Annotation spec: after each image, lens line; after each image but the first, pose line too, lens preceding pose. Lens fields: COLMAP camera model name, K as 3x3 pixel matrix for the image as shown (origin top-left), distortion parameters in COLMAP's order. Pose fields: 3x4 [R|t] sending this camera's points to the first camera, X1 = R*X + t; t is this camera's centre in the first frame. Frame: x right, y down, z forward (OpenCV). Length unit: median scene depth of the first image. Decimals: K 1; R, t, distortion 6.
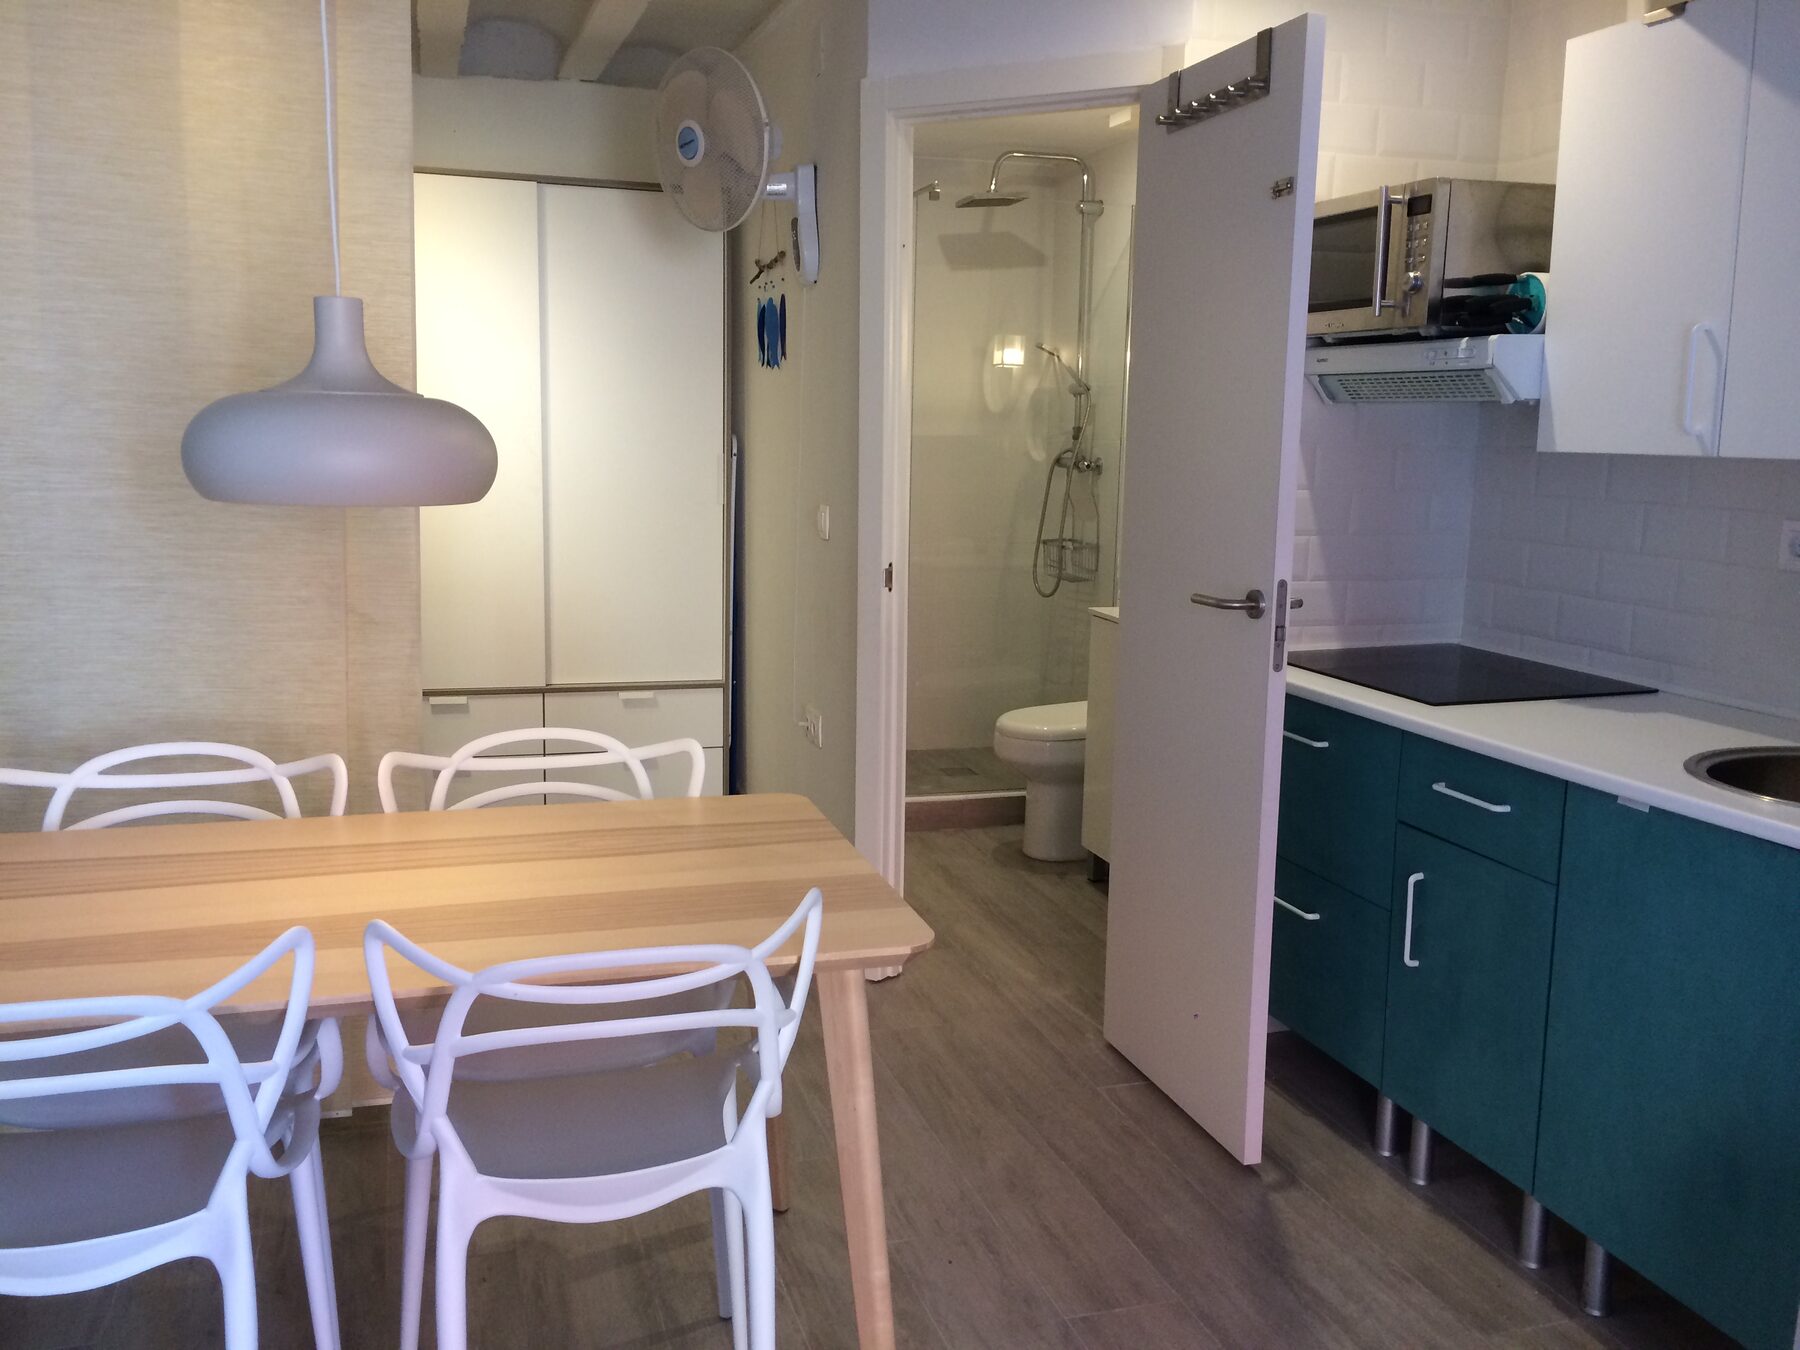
lens RADIAL K [[1553.5, 0, 902.9], [0, 1553.5, 668.8], [0, 0, 1]] dist [0.075840, -0.007124]
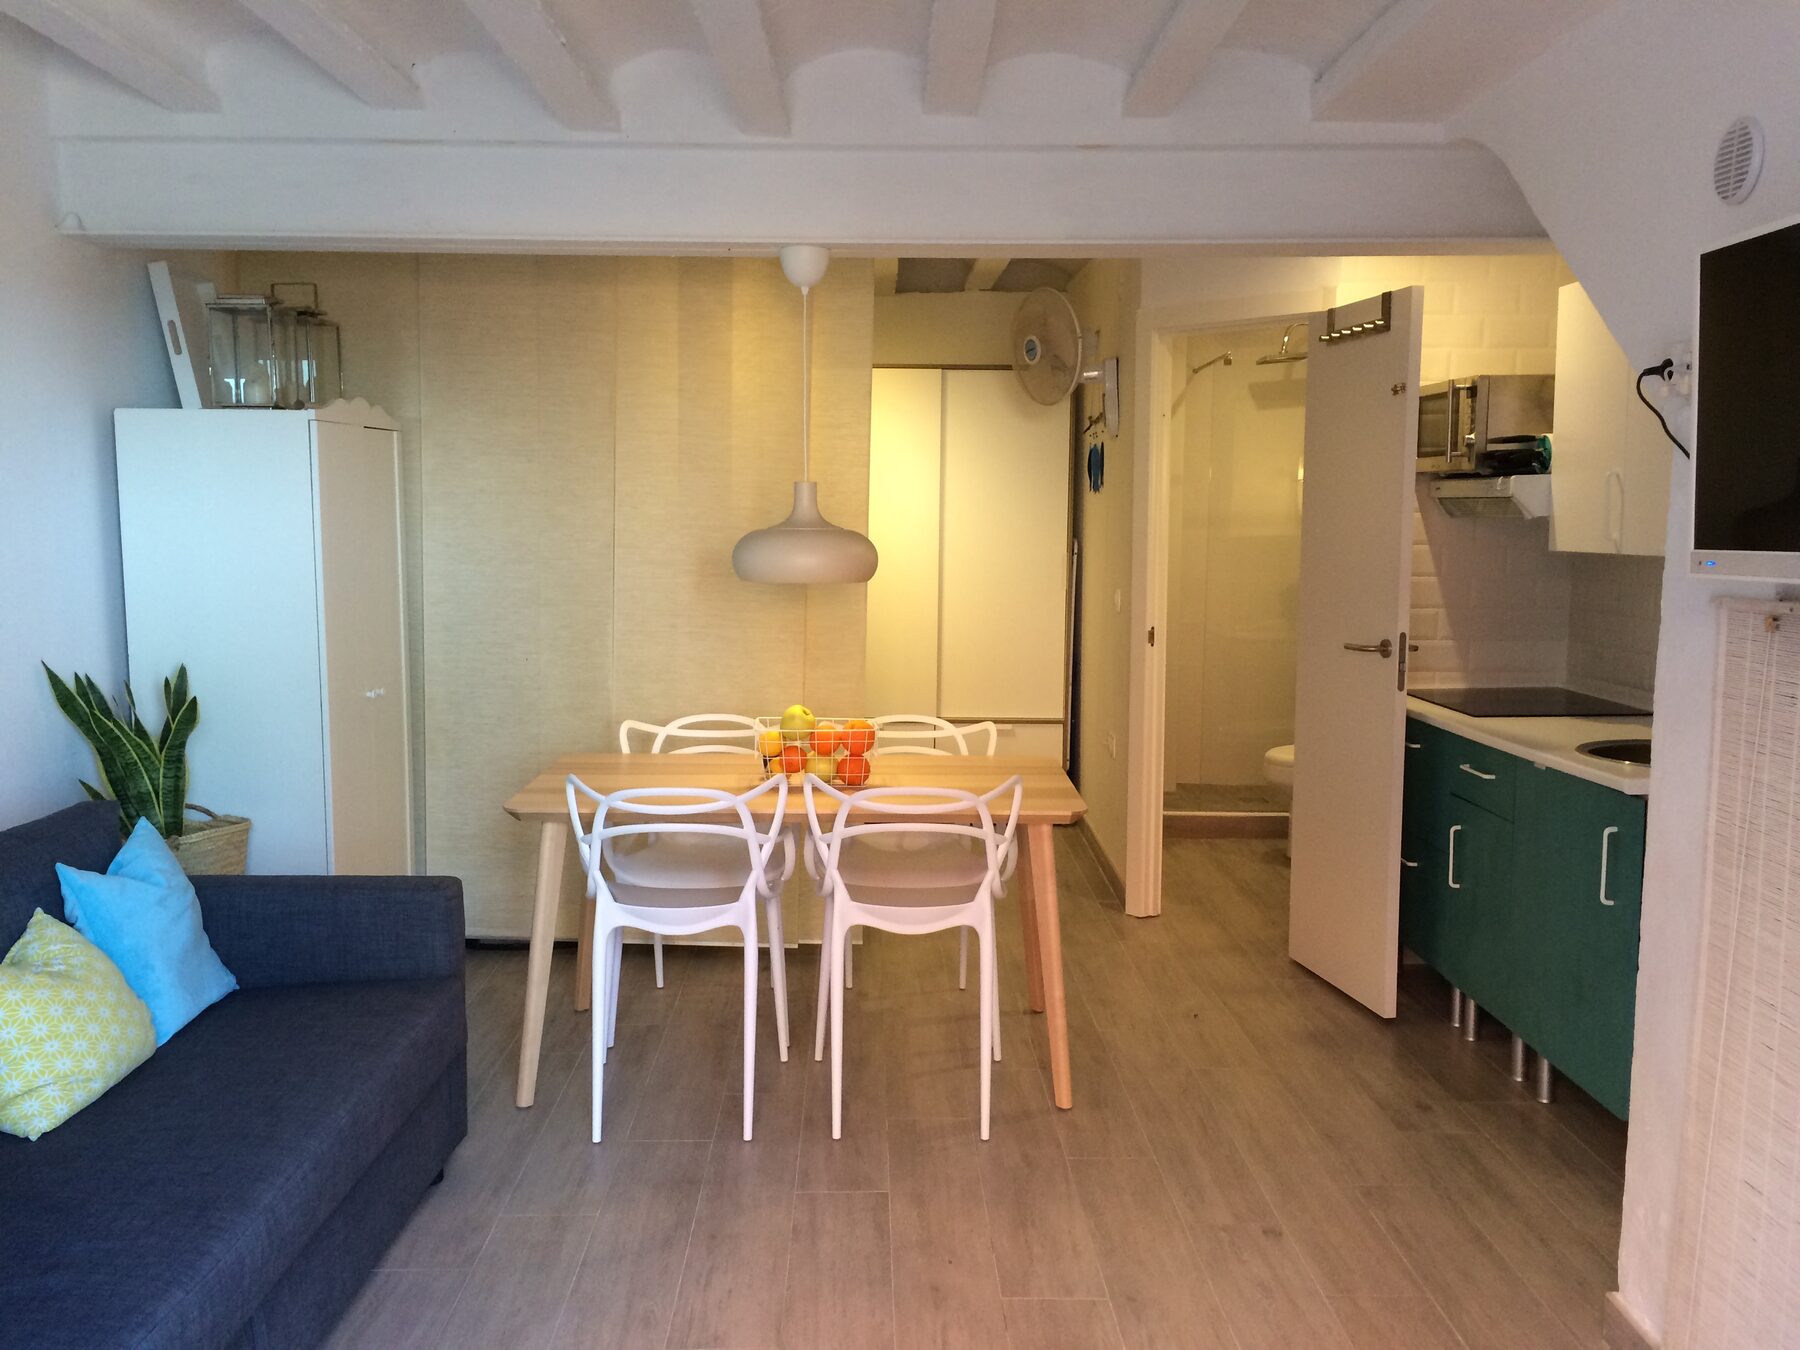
lens RADIAL K [[1538.9, 0, 908.0], [0, 1538.9, 679.6], [0, 0, 1]] dist [0.109371, -0.138259]
pose [[0.960910, 0.018492, -0.276243, 0.223342], [-0.033372, 0.998228, -0.049265, 0.078719], [0.274843, 0.056558, 0.959824, -0.591171]]
